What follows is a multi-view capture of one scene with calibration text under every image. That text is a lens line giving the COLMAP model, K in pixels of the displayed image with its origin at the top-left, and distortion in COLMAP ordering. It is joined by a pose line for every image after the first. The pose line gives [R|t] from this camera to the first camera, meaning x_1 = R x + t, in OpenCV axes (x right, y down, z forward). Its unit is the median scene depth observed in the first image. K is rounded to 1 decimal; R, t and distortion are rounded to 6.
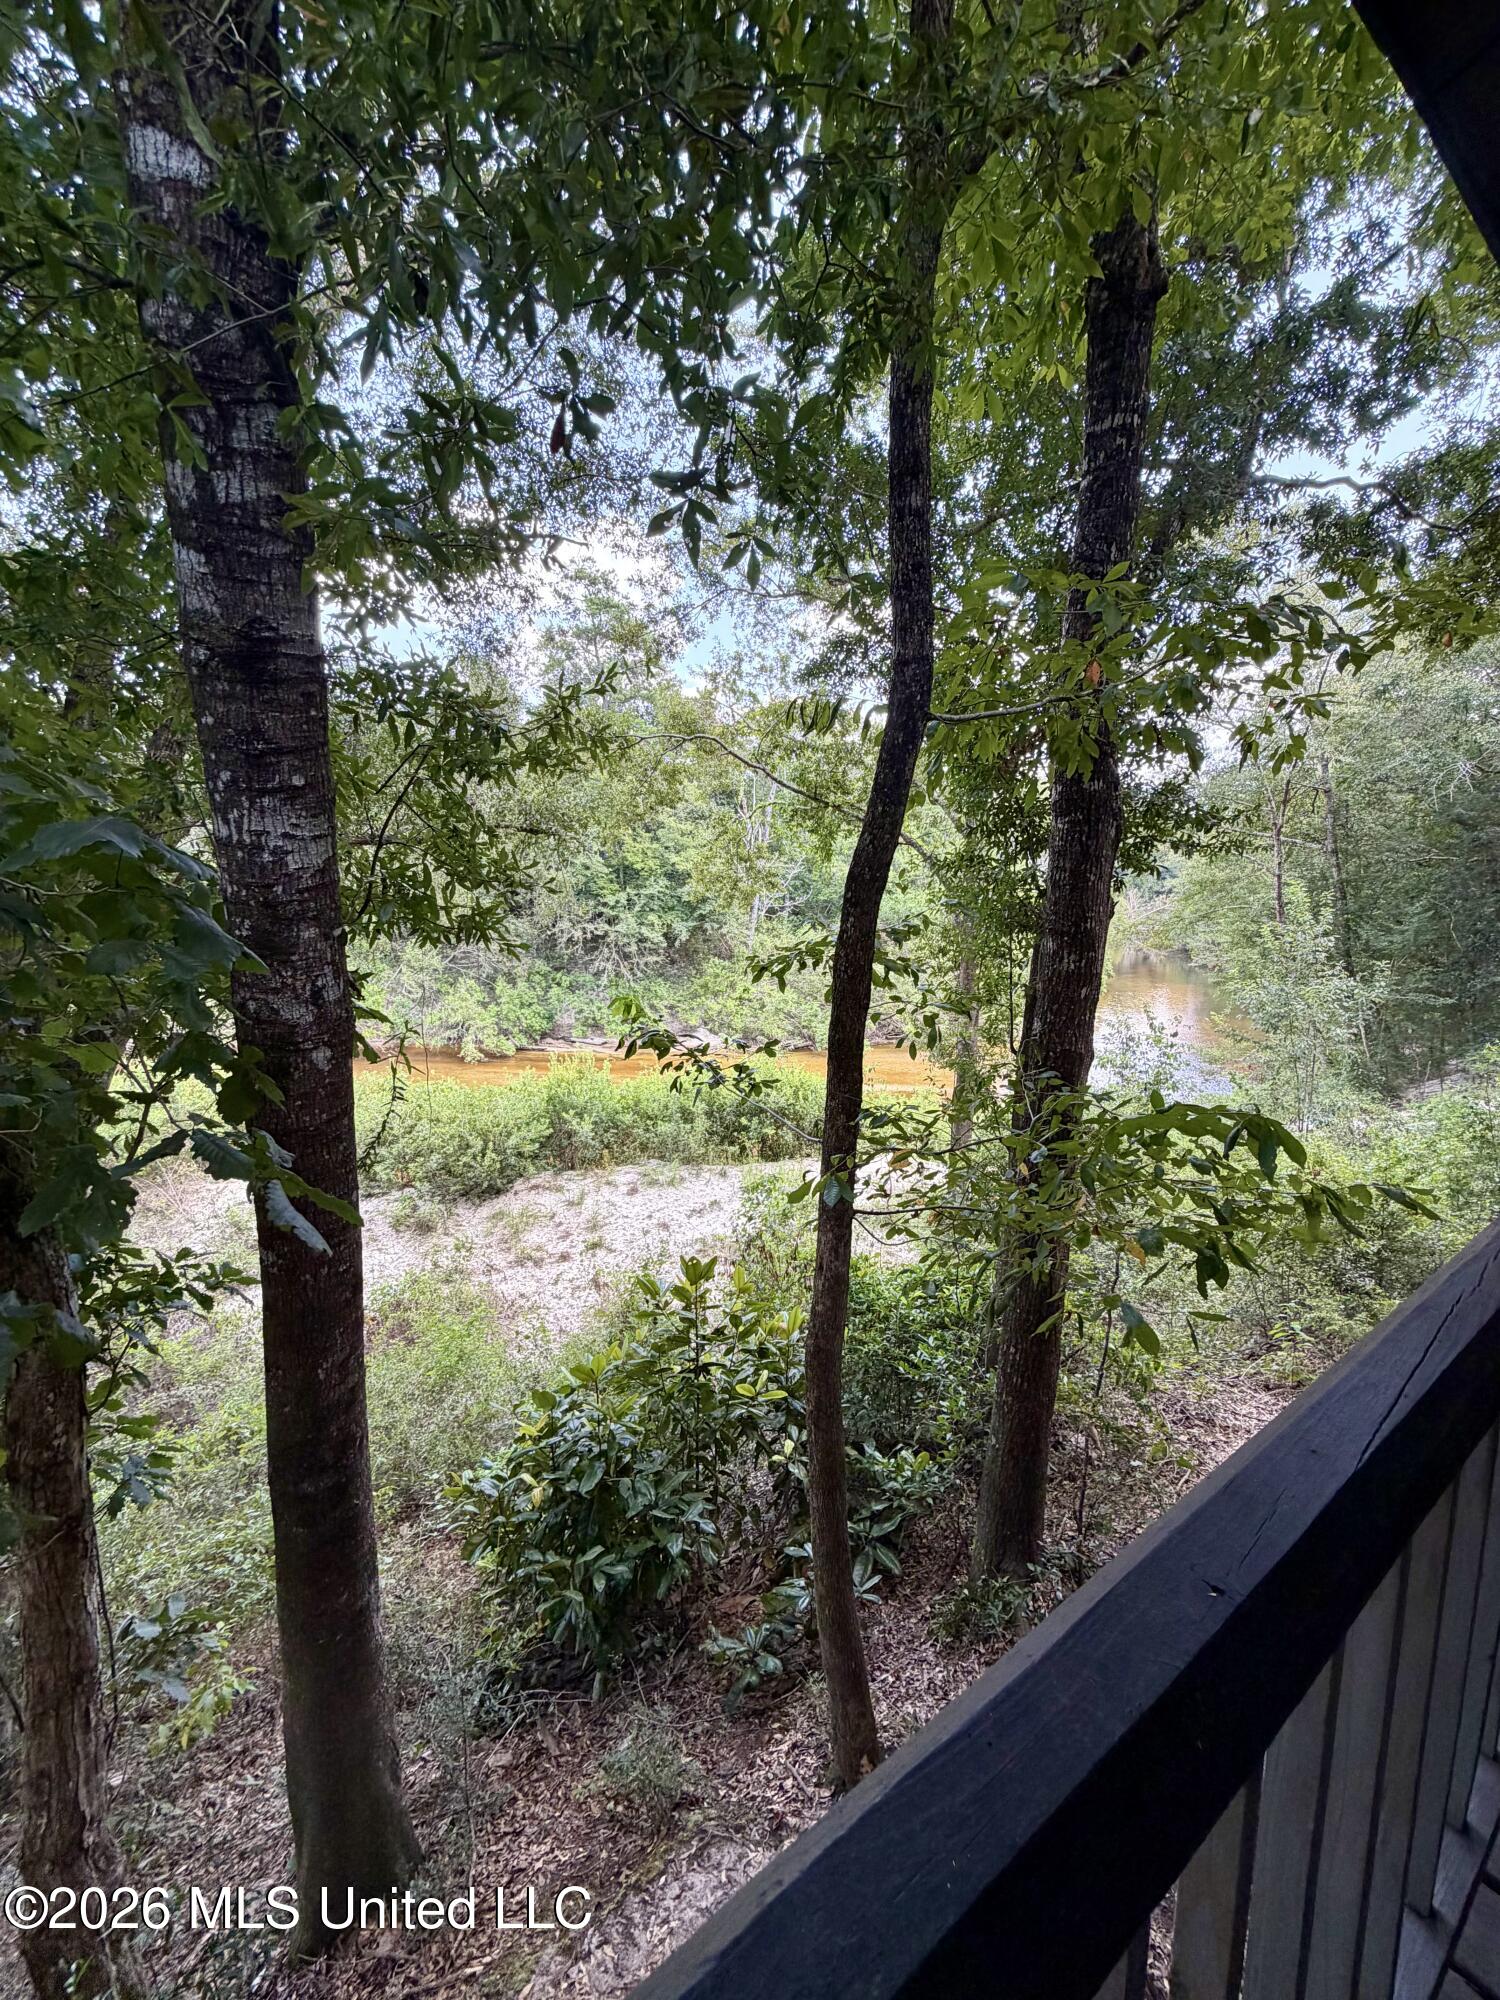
lens RADIAL K [[792.6, 0, 757.7], [0, 792.6, 991.9], [0, 0, 1]] dist [-0.000953, 0.000009]
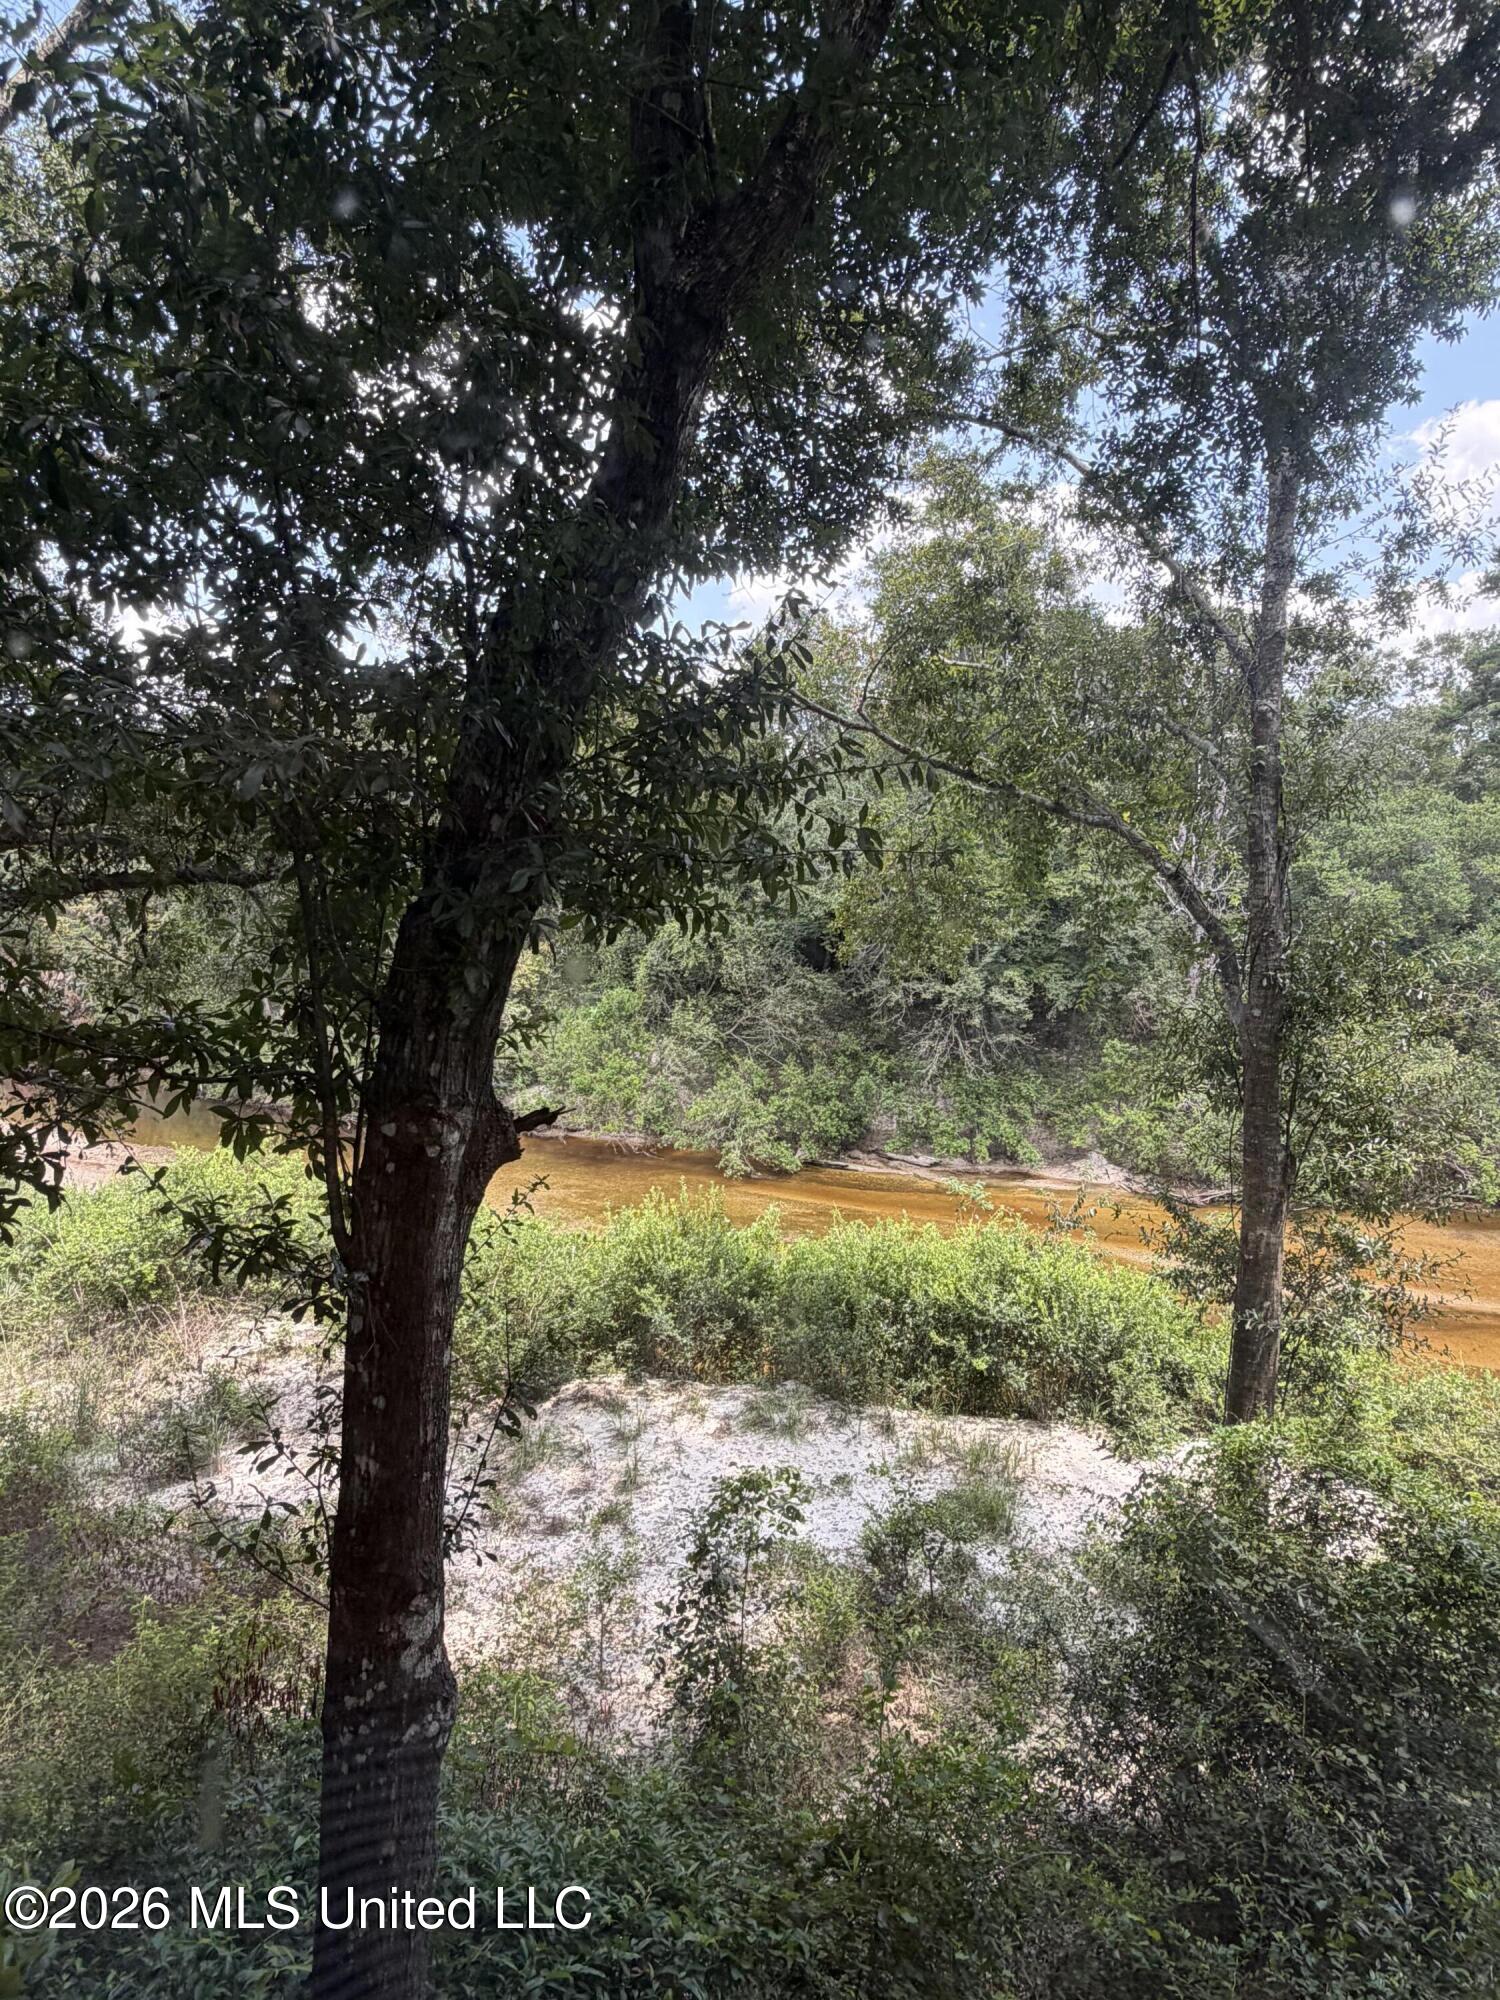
lens RADIAL K [[1162.6, 0, 745.0], [0, 1162.6, 998.0], [0, 0, 1]] dist [-0.003337, -0.000313]
pose [[0.894339, 0.019121, -0.446980, 0.094987], [-0.048506, 0.997341, -0.054389, -0.012759], [0.444752, 0.070323, 0.892889, 0.070193]]
